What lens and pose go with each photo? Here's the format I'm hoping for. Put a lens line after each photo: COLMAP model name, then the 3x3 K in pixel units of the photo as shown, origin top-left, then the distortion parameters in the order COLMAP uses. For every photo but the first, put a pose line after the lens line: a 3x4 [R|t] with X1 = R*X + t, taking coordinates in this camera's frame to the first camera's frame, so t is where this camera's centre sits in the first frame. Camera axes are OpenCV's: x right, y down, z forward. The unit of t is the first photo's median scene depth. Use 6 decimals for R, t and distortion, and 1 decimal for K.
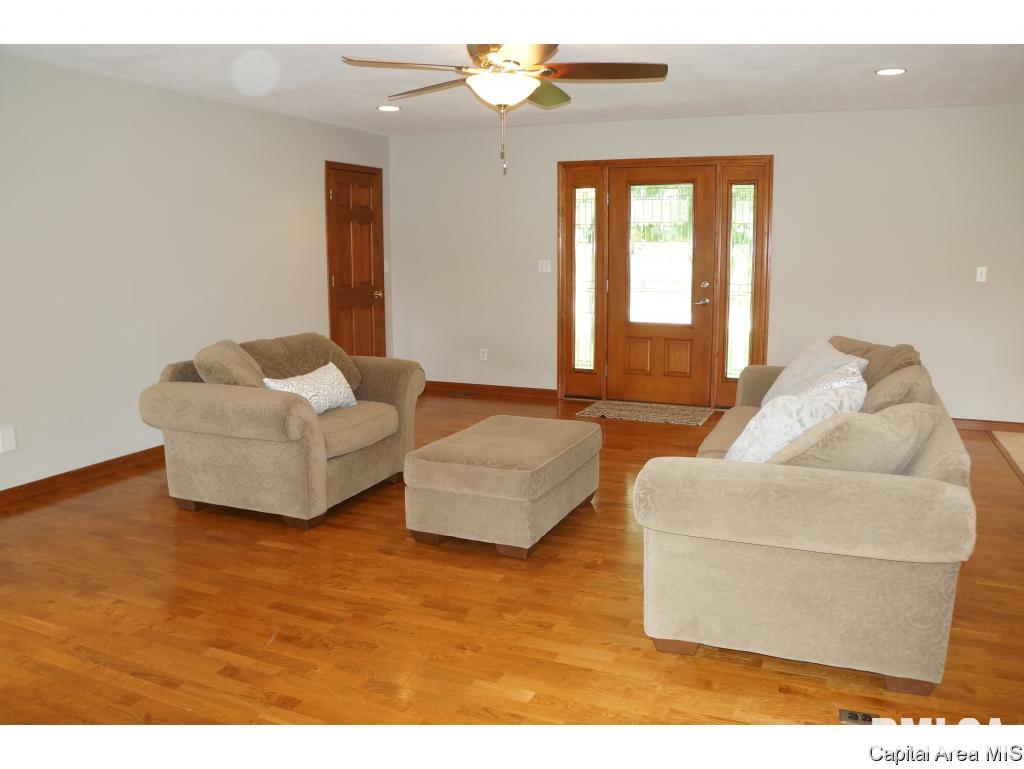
lens RADIAL K [[806.7, 0, 512.0], [0, 806.7, 384.5], [0, 0, 1]] dist [-0.187662, 0.133668]
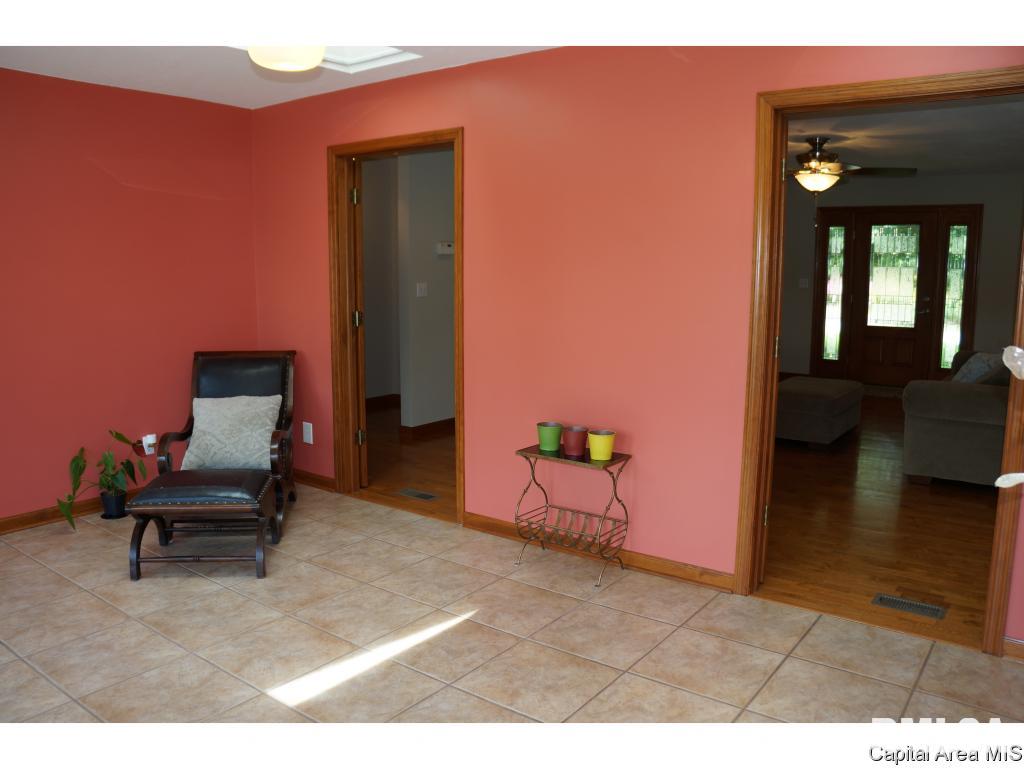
lens RADIAL K [[806.7, 0, 512.0], [0, 806.7, 384.5], [0, 0, 1]] dist [-0.187662, 0.133668]
pose [[0.972505, 0.037479, -0.229846, -0.140547], [-0.040530, 0.999142, -0.008564, 0.061607], [0.229328, 0.017645, 0.973189, -0.449557]]
